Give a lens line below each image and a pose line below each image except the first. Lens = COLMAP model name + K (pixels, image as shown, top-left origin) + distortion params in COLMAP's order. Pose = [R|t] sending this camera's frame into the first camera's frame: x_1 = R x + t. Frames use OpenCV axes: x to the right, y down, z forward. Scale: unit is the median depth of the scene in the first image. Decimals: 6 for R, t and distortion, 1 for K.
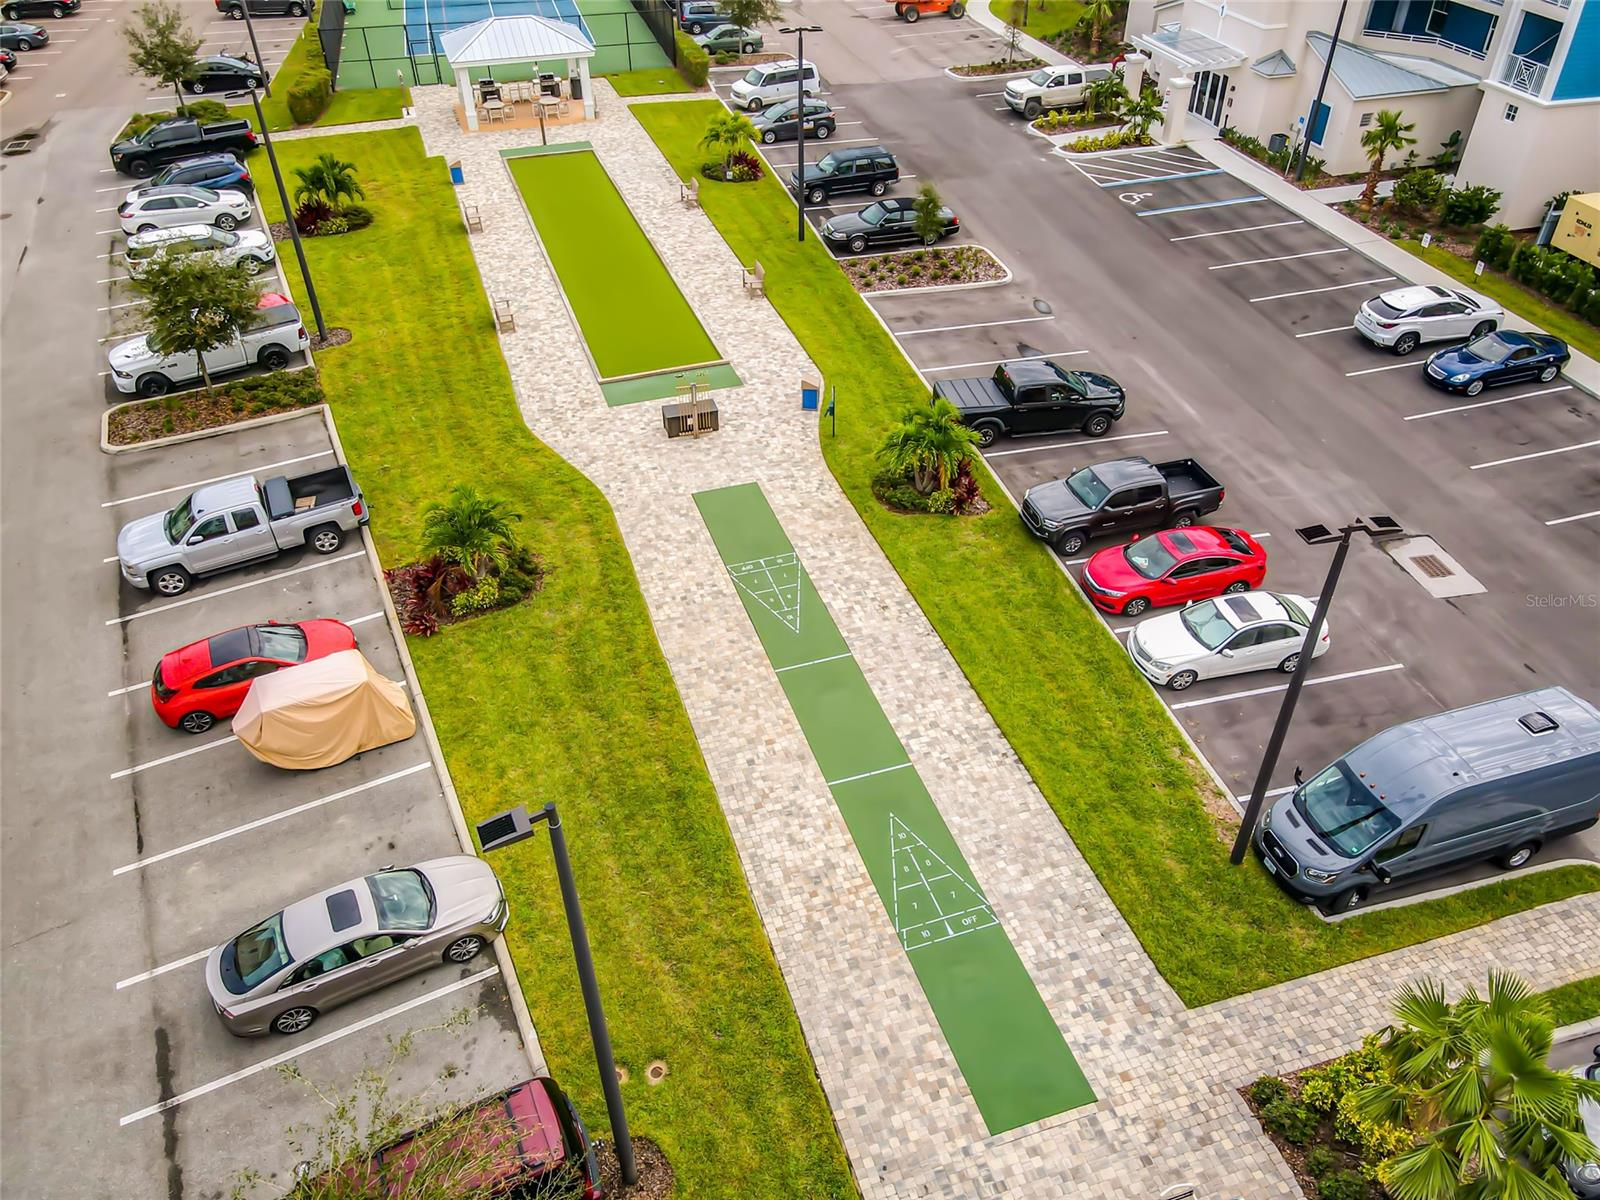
lens RADIAL K [[1160.2, 0, 810.0], [0, 1160.2, 603.2], [0, 0, 1]] dist [0.020929, 0.005127]
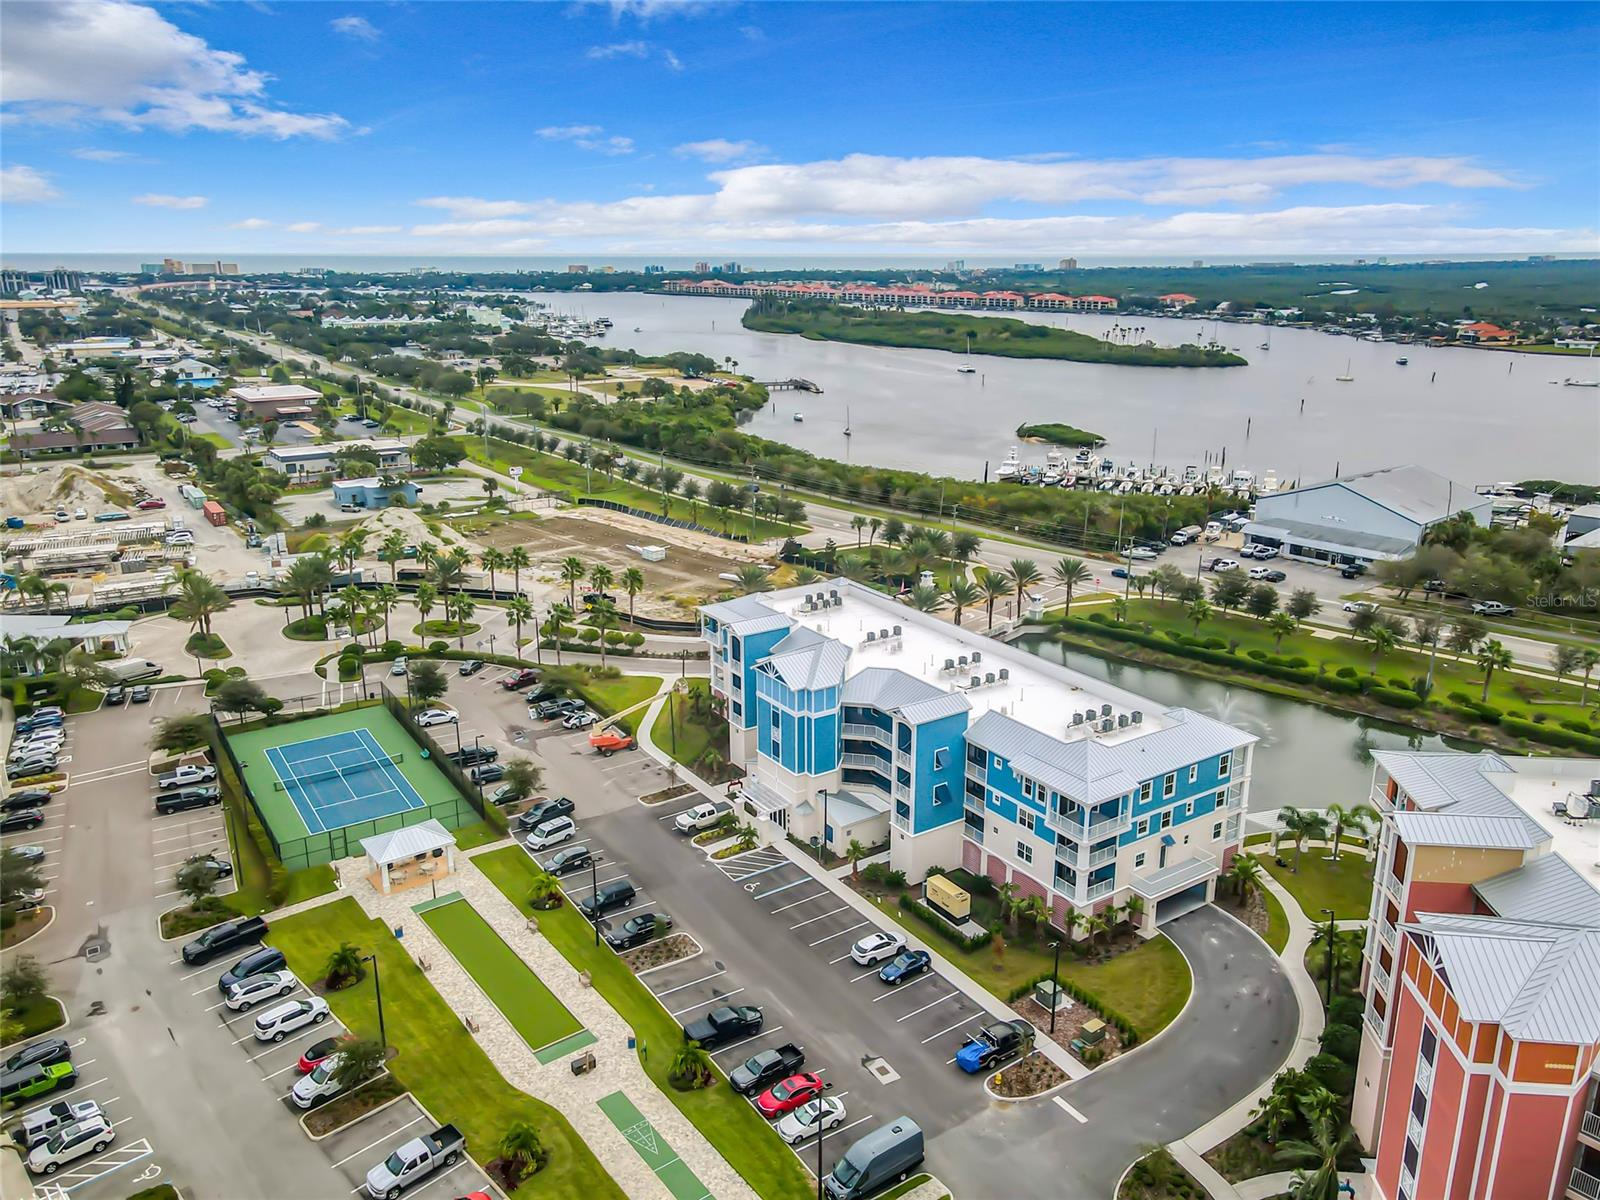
lens RADIAL K [[1160.2, 0, 810.0], [0, 1160.2, 603.2], [0, 0, 1]] dist [0.020929, 0.005127]
pose [[0.948350, -0.089282, 0.304401, -0.268062], [0.199151, 0.914481, -0.352228, -0.082800], [-0.246922, 0.394657, 0.885029, -1.369302]]
